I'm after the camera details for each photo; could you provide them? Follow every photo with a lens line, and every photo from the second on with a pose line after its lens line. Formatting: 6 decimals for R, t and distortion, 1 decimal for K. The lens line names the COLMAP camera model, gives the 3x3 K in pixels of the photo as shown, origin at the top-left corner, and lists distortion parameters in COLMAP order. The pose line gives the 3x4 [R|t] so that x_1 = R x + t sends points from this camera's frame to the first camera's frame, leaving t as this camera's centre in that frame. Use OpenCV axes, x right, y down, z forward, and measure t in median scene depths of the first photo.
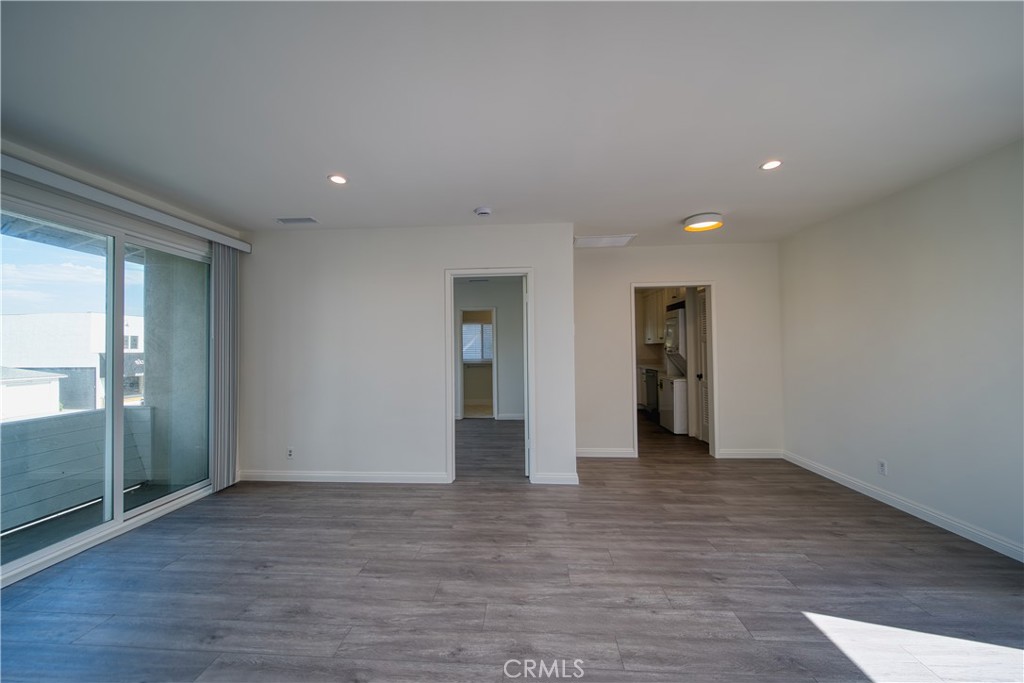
lens RADIAL K [[364.0, 0, 512.0], [0, 364.0, 341.5], [0, 0, 1]] dist [-0.002851, -0.000189]
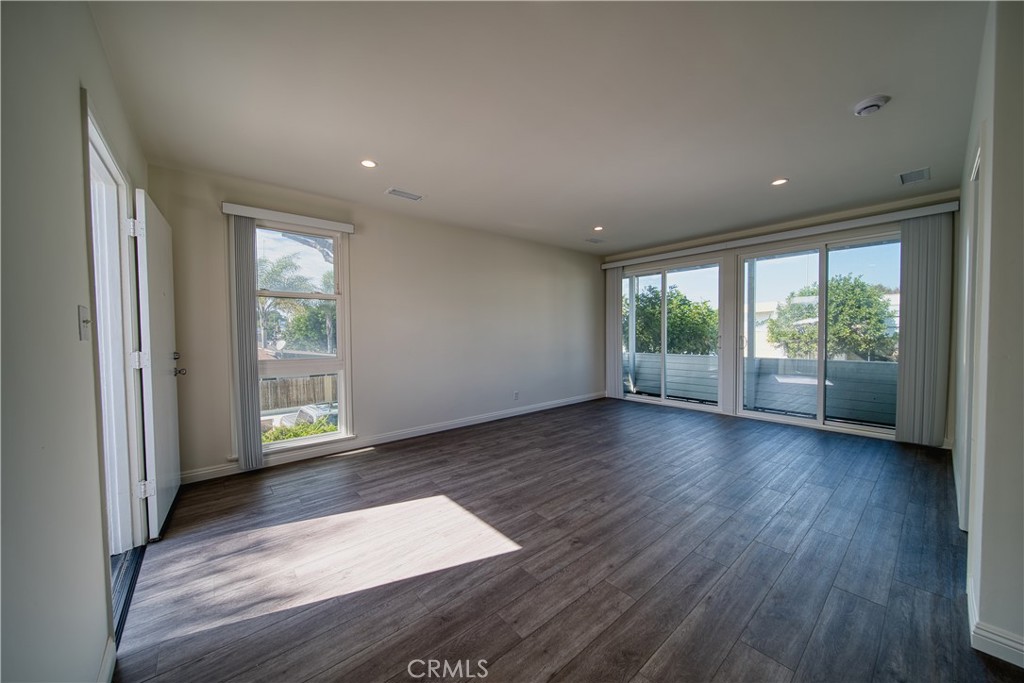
lens RADIAL K [[364.0, 0, 512.0], [0, 364.0, 341.5], [0, 0, 1]] dist [-0.002851, -0.000189]
pose [[-0.723720, 0.035487, -0.689181, 1.061815], [0.030251, 0.999348, 0.019691, 0.051572], [0.689431, -0.006598, -0.724322, 1.245045]]
